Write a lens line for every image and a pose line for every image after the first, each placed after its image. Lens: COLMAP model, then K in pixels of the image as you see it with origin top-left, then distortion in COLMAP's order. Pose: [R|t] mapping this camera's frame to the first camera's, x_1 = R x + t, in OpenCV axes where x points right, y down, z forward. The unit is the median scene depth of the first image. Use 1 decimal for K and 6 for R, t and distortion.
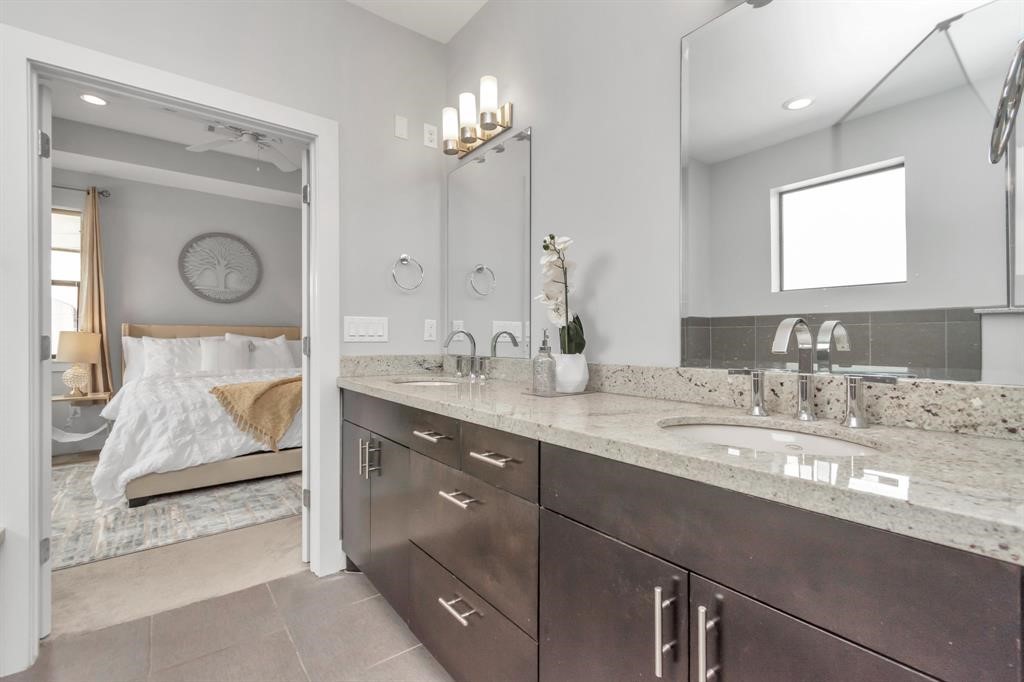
lens RADIAL K [[451.7, 0, 515.5], [0, 451.7, 337.9], [0, 0, 1]] dist [0.001708, -0.000386]
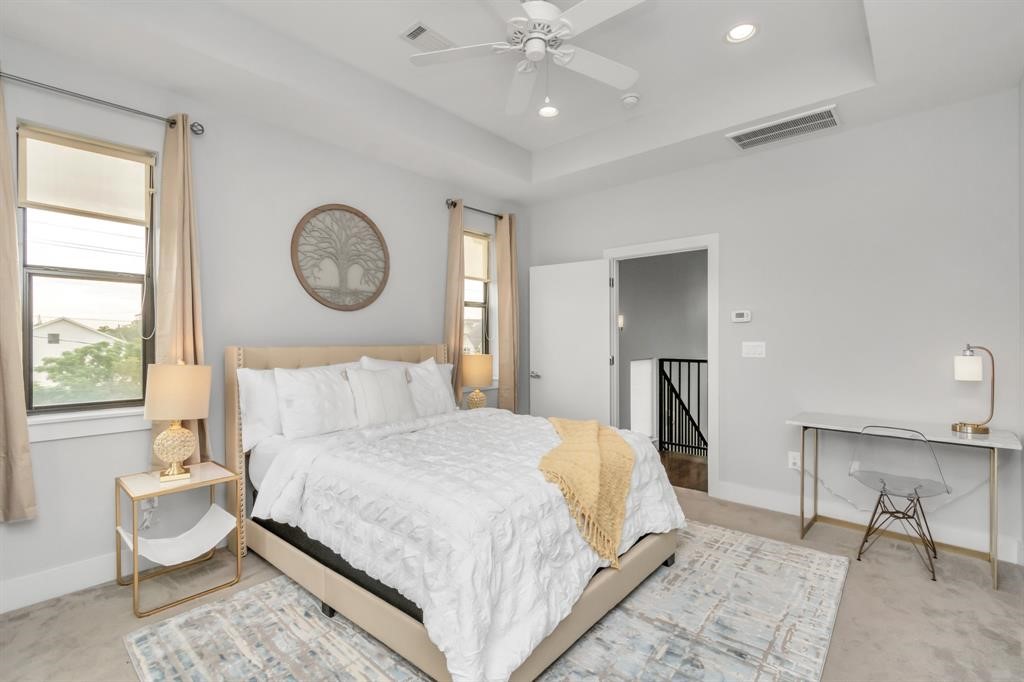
lens RADIAL K [[457.5, 0, 509.9], [0, 457.5, 342.7], [0, 0, 1]] dist [0.000484, -0.000129]
pose [[0.983532, -0.003879, 0.180692, -0.582661], [0.001749, 0.999927, 0.011945, -0.041224], [-0.180725, -0.011432, 0.983467, 0.319549]]
